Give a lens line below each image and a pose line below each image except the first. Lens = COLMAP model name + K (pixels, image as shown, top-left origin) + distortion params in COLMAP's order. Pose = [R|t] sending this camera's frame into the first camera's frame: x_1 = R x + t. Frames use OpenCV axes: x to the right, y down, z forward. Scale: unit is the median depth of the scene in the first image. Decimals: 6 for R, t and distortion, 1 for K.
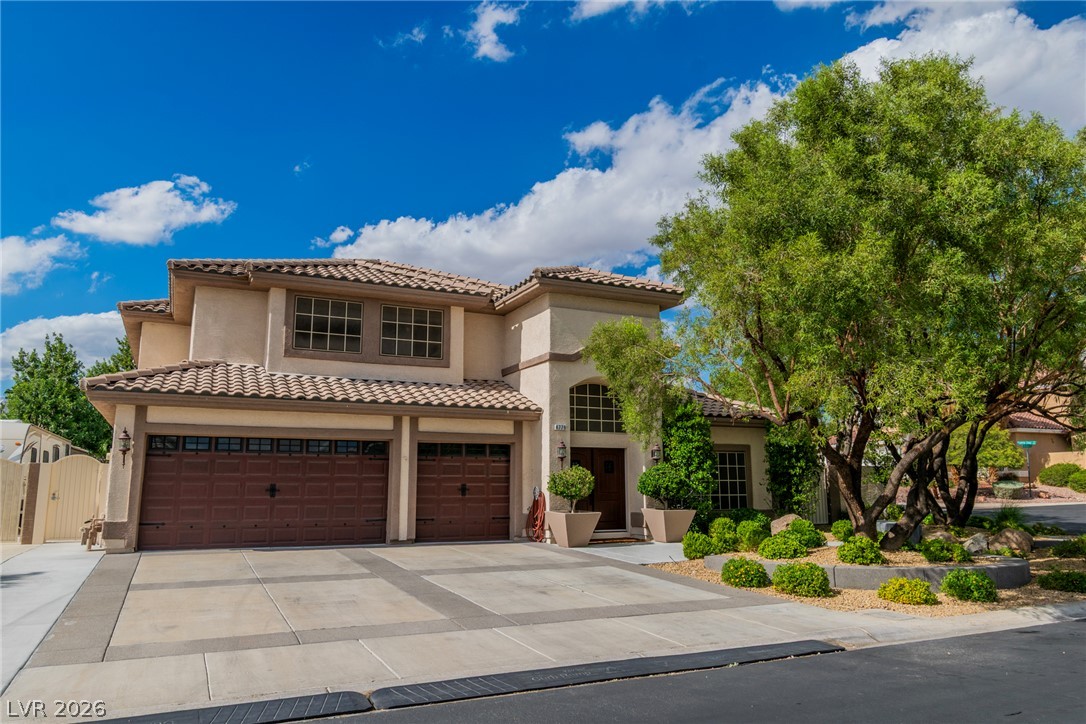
lens RADIAL K [[756.2, 0, 538.2], [0, 756.2, 369.4], [0, 0, 1]] dist [-0.002771, 0.007880]
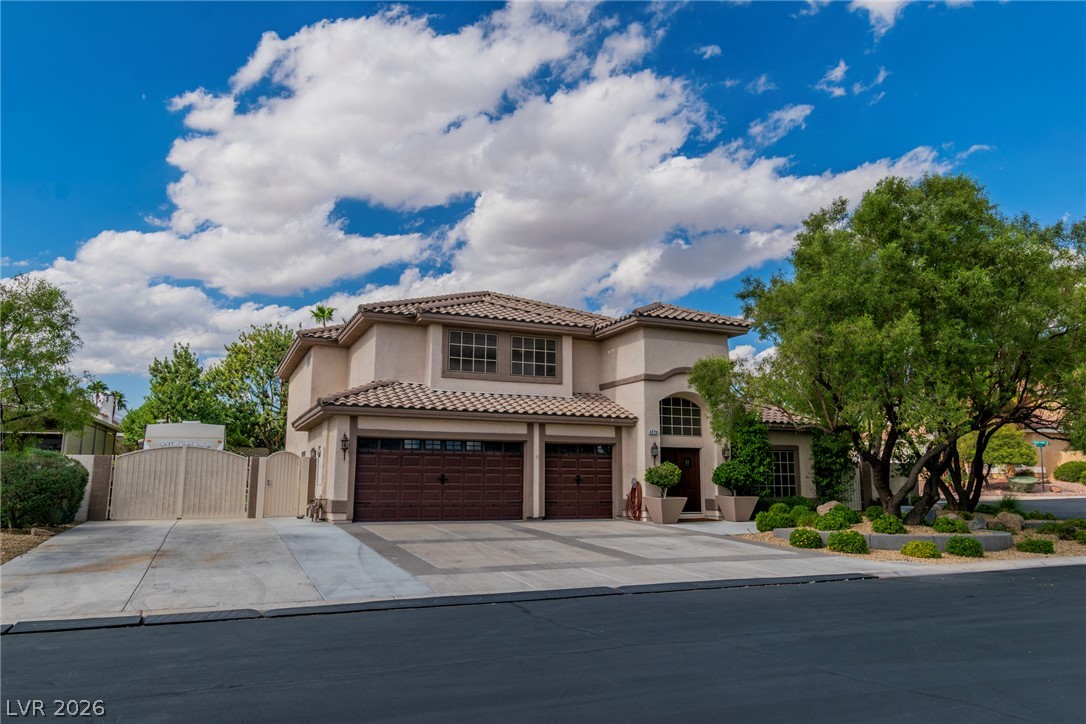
lens RADIAL K [[749.7, 0, 538.8], [0, 749.7, 380.0], [0, 0, 1]] dist [0.004614, 0.000931]
pose [[0.999440, 0.002408, -0.033384, -0.123722], [-0.001663, 0.999750, 0.022300, -0.040898], [0.033429, -0.022232, 0.999194, -0.285230]]
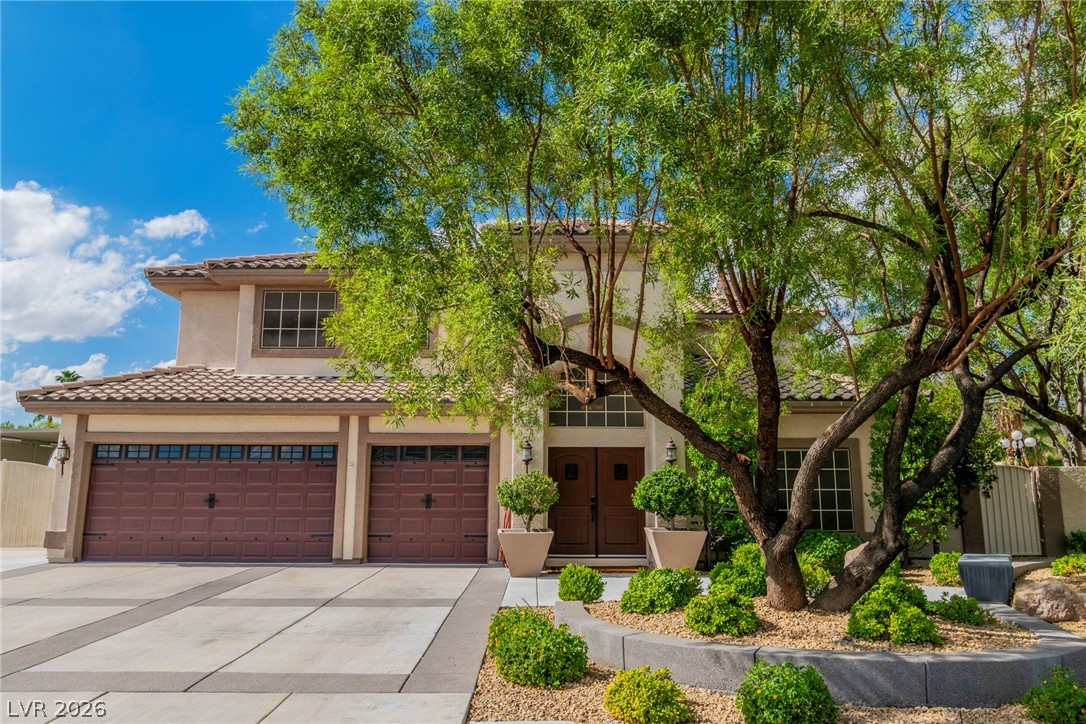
lens RADIAL K [[782.8, 0, 549.2], [0, 782.8, 366.8], [0, 0, 1]] dist [-0.002025, 0.007799]
pose [[0.904980, -0.066809, -0.420176, 0.396033], [0.062452, 0.997756, -0.024135, 0.040520], [0.420845, -0.004399, 0.907122, 0.273507]]
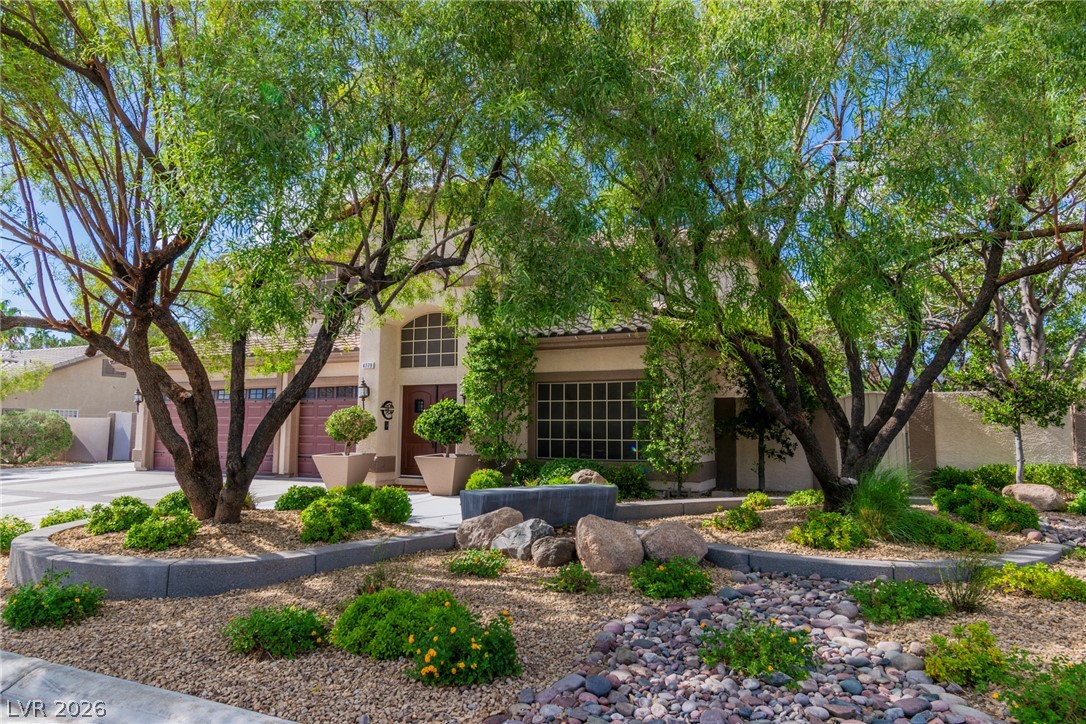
lens RADIAL K [[696.3, 0, 550.2], [0, 696.3, 352.5], [0, 0, 1]] dist [0.003095, -0.001932]
pose [[0.633748, -0.079191, -0.769475, 0.848502], [0.116010, 0.993226, -0.006671, 0.093050], [0.764791, -0.085039, 0.638642, 0.621991]]
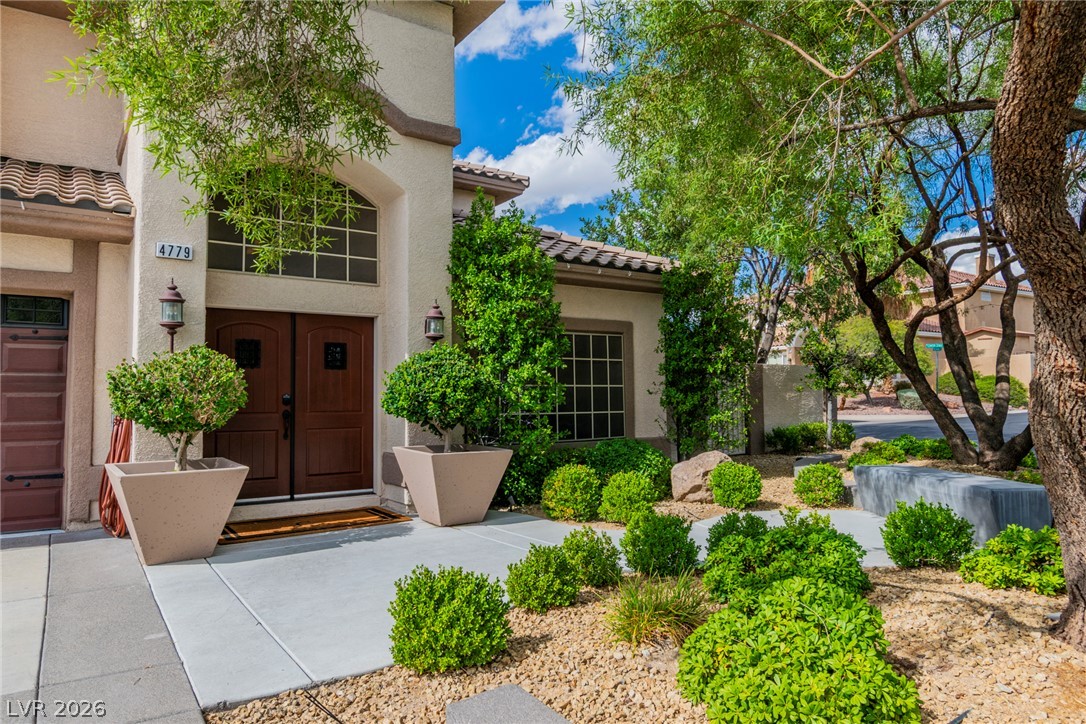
lens RADIAL K [[696.3, 0, 537.3], [0, 696.3, 362.8], [0, 0, 1]] dist [0.003095, -0.001932]
pose [[0.988665, 0.000695, 0.150134, 0.163335], [-0.015927, 0.994832, 0.100279, 0.095647], [-0.149288, -0.101534, 0.983567, 0.610035]]
